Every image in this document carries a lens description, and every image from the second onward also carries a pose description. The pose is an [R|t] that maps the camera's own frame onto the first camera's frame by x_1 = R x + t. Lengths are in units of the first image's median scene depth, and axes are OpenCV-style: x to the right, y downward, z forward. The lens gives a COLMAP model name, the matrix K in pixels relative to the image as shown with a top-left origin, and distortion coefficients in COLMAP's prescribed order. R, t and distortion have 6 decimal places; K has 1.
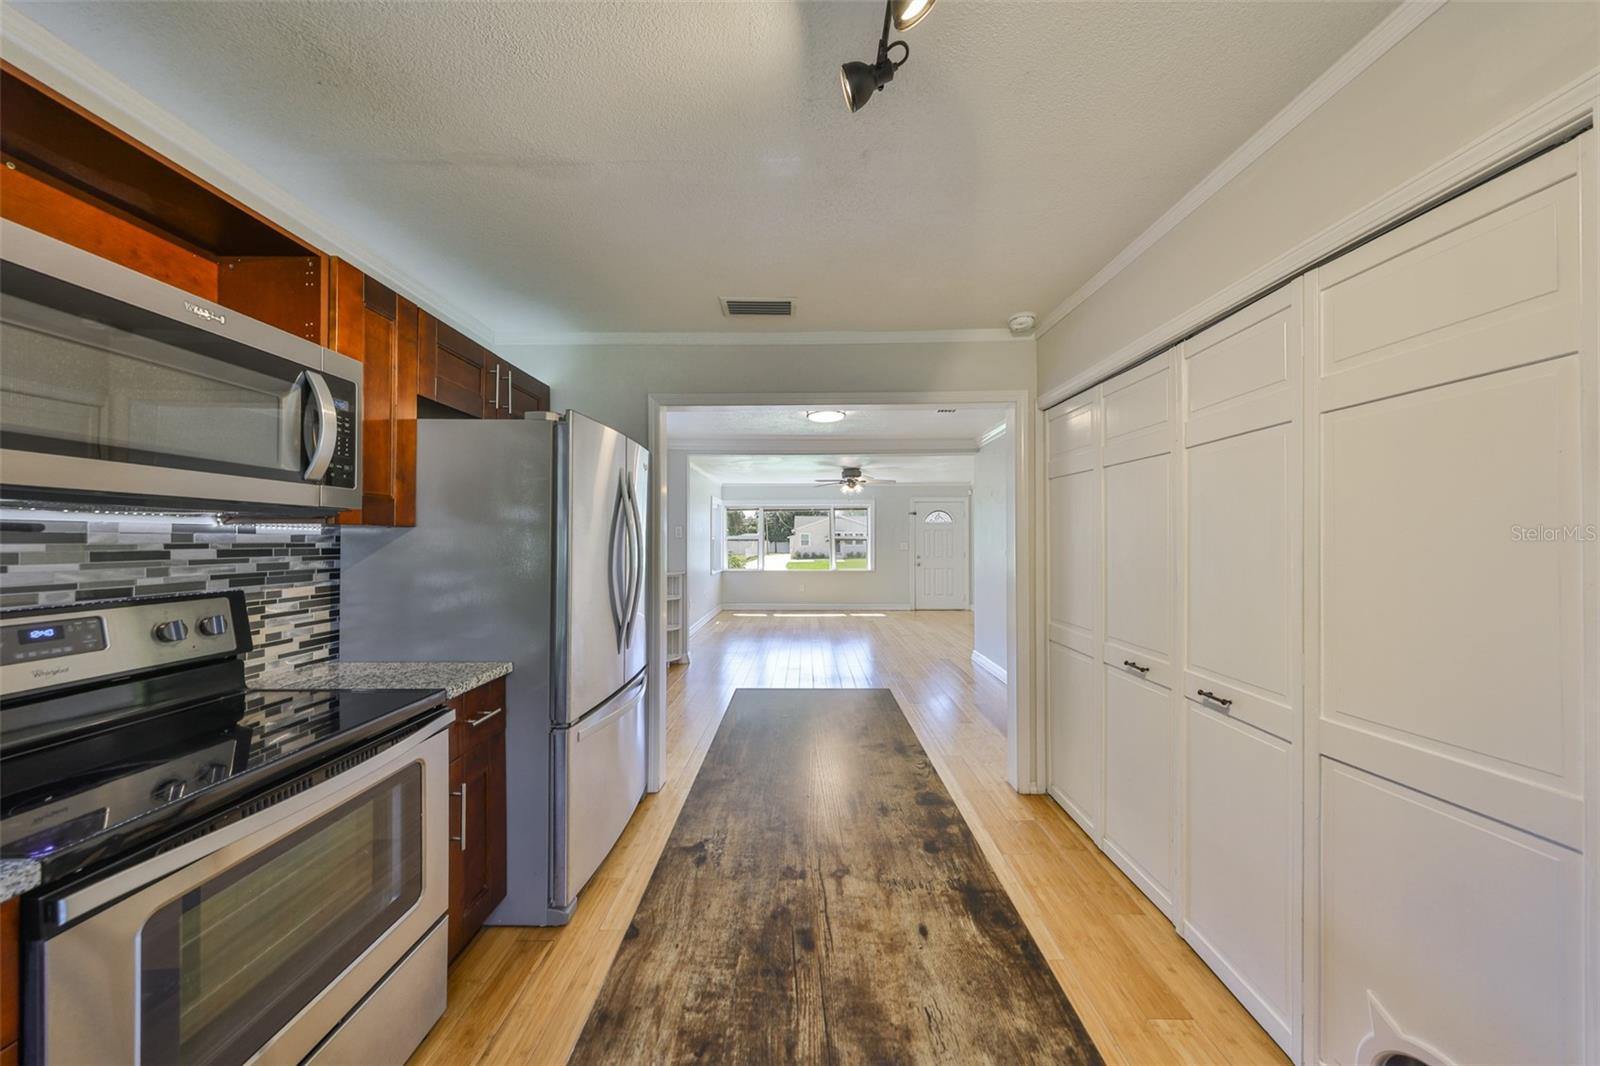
lens RADIAL K [[509.3, 0, 804.3], [0, 509.3, 534.6], [0, 0, 1]] dist [-0.005052, 0.000092]
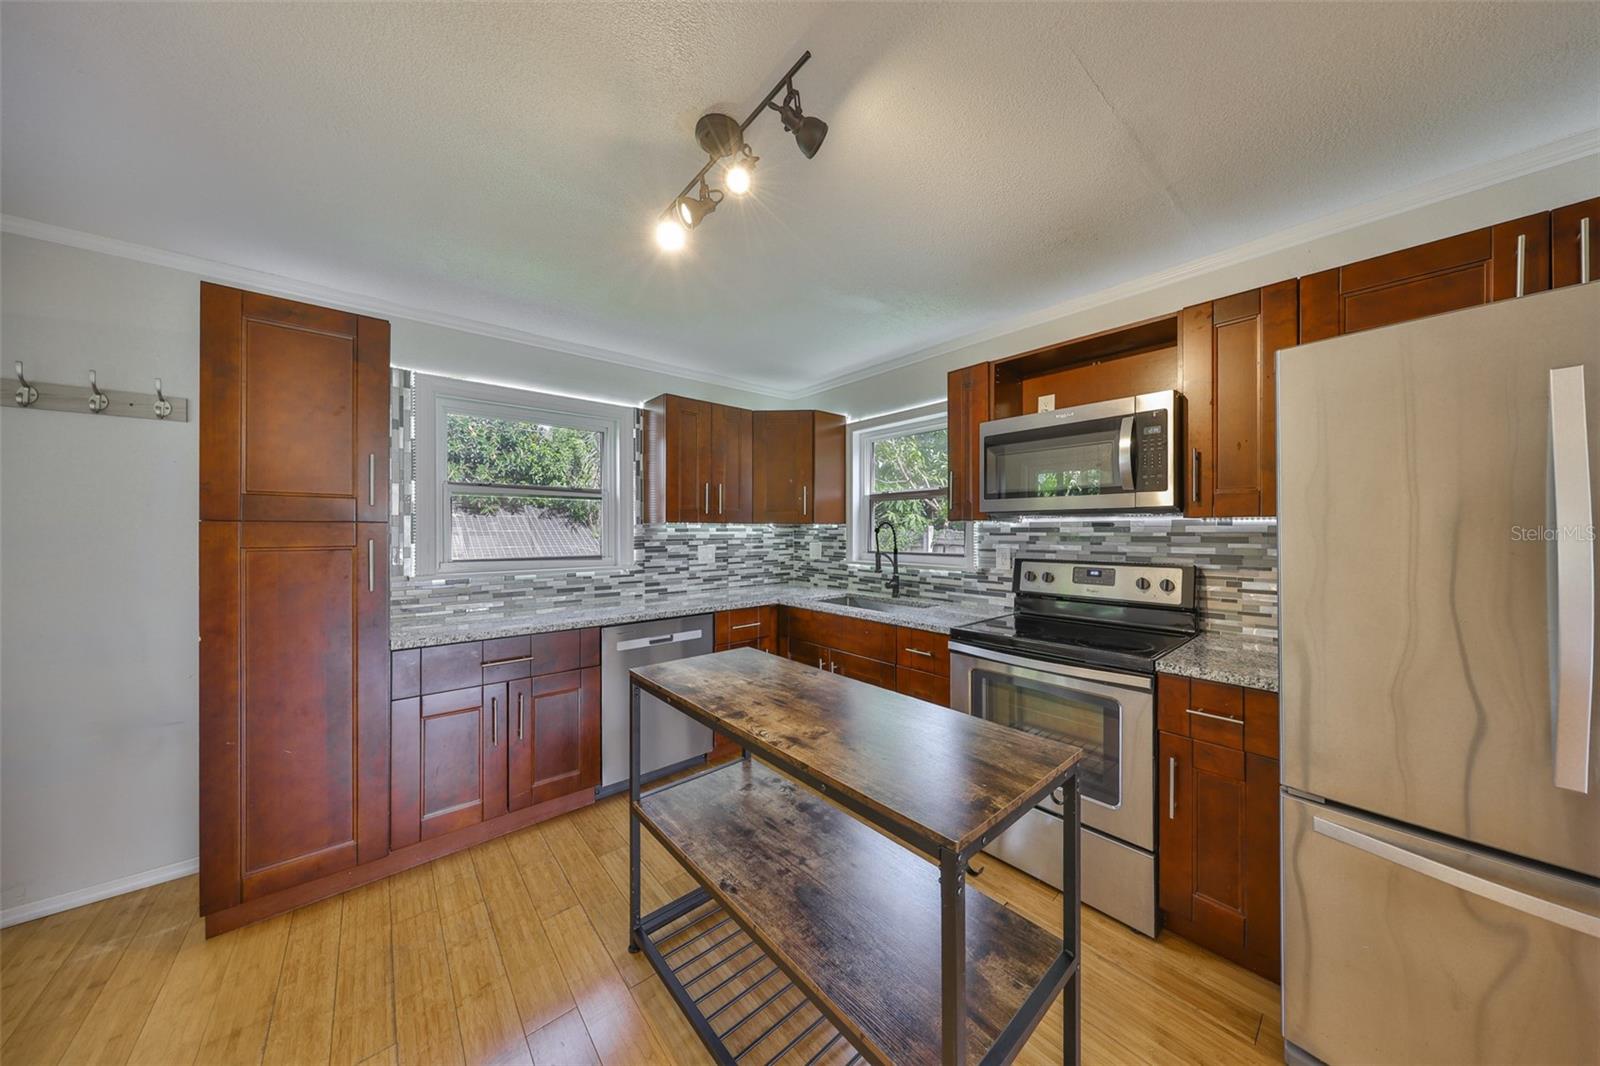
lens RADIAL K [[505.2, 0, 819.7], [0, 505.2, 529.2], [0, 0, 1]] dist [0.000747, -0.000052]
pose [[-0.746464, 0.001839, -0.665423, 0.507911], [0.010147, 0.999911, -0.008619, 0.007163], [0.665348, -0.013186, -0.746417, 1.109107]]
